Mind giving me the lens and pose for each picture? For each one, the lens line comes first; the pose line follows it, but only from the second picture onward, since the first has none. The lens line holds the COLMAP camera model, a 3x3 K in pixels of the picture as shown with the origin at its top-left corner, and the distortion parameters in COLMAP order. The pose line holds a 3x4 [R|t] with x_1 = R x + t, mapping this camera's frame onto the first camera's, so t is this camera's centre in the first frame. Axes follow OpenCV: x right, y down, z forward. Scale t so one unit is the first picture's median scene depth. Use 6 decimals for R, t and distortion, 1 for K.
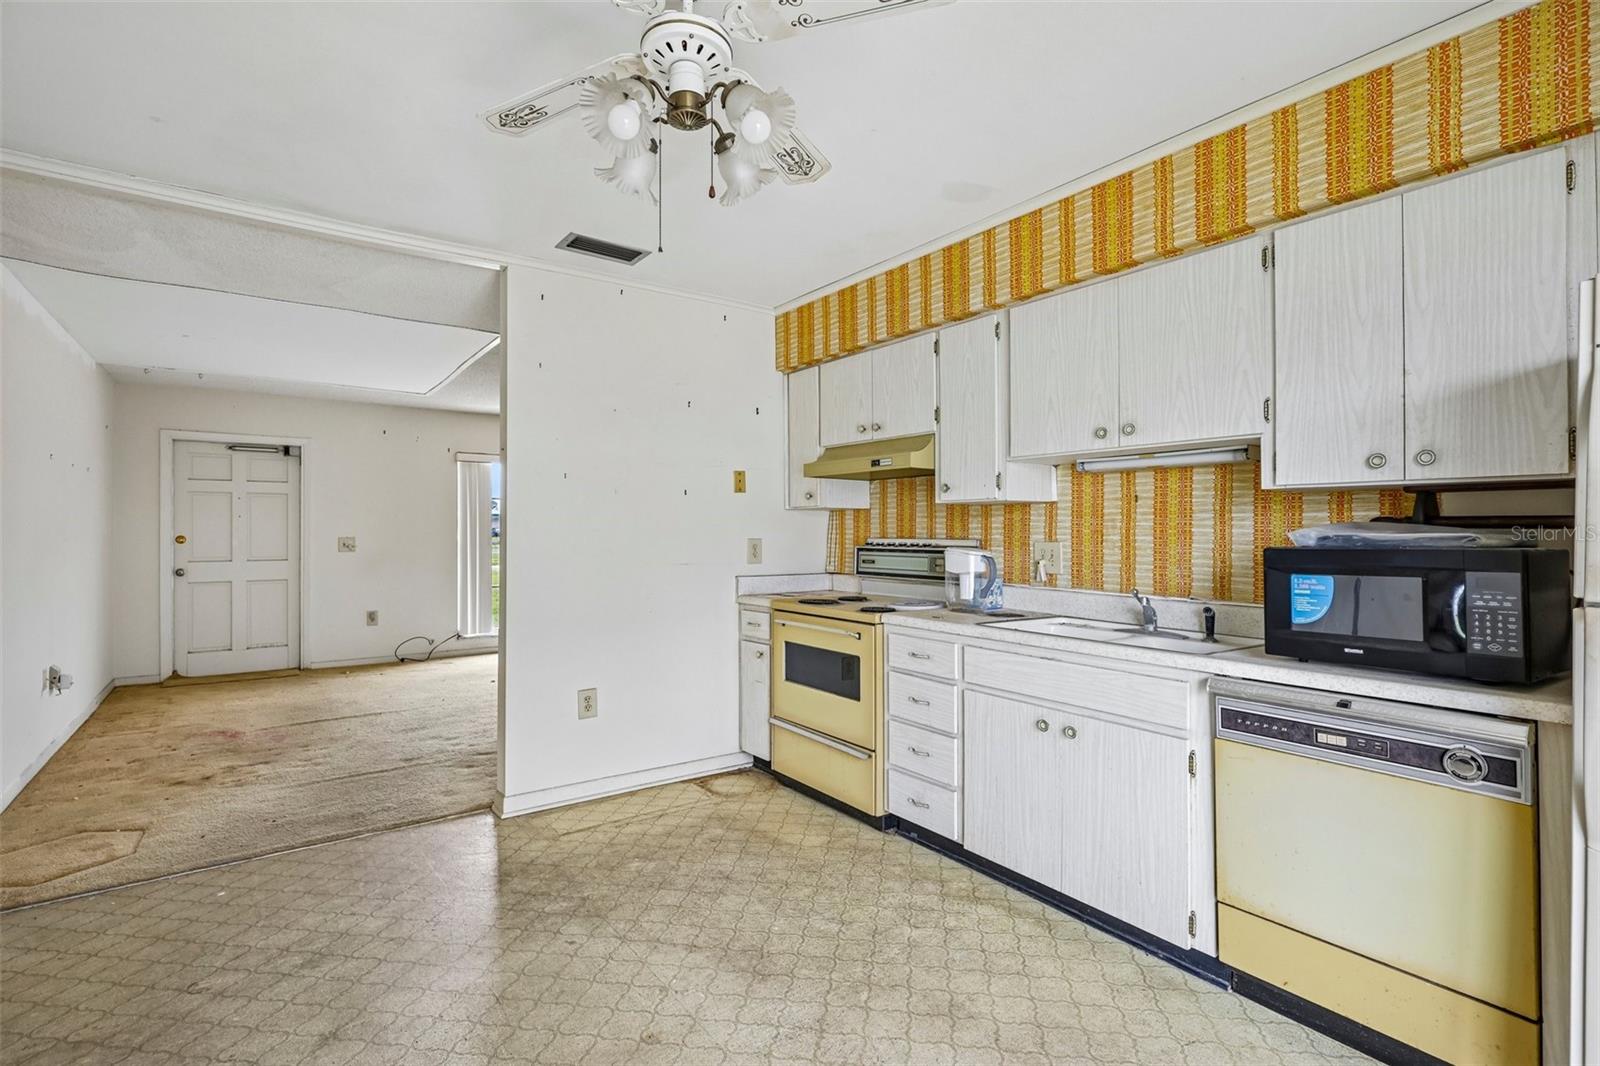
lens RADIAL K [[754.7, 0, 801.9], [0, 754.7, 531.8], [0, 0, 1]] dist [-0.000357, 0.000974]
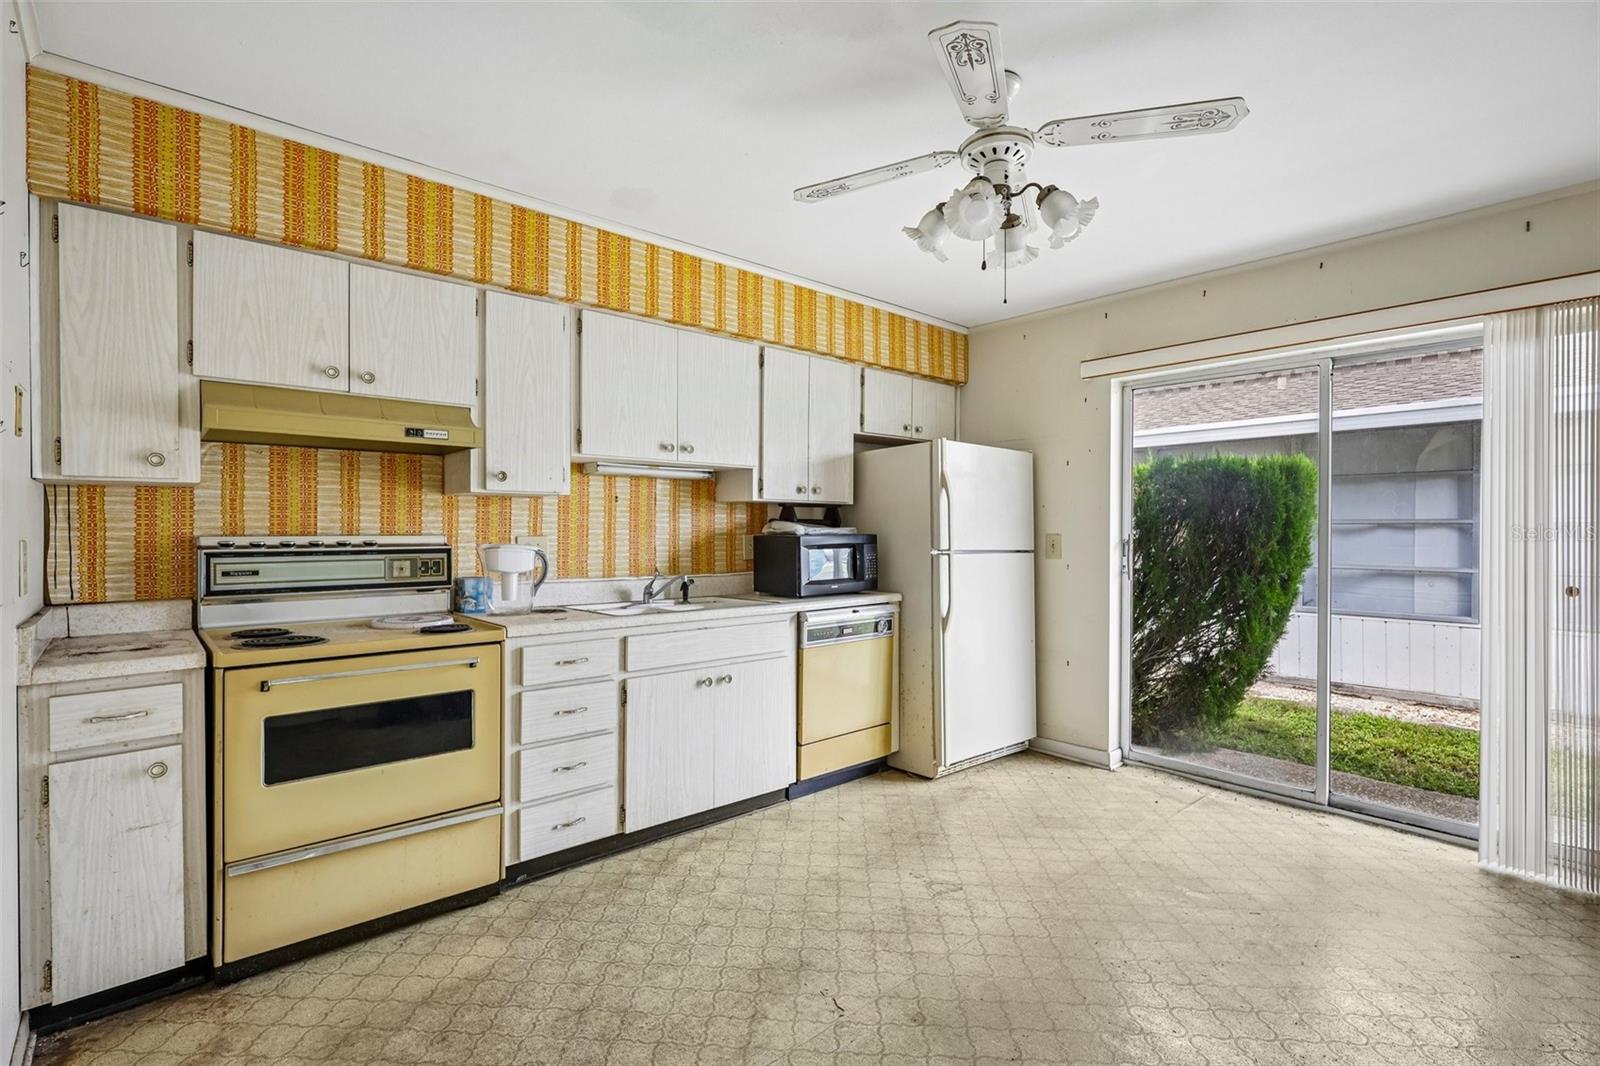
lens RADIAL K [[754.7, 0, 792.4], [0, 754.7, 527.4], [0, 0, 1]] dist [-0.000357, 0.000974]
pose [[-0.093683, -0.001831, 0.995600, -0.784758], [-0.002320, 0.999996, 0.001621, -0.000842], [-0.995599, -0.002158, -0.093687, 0.822682]]
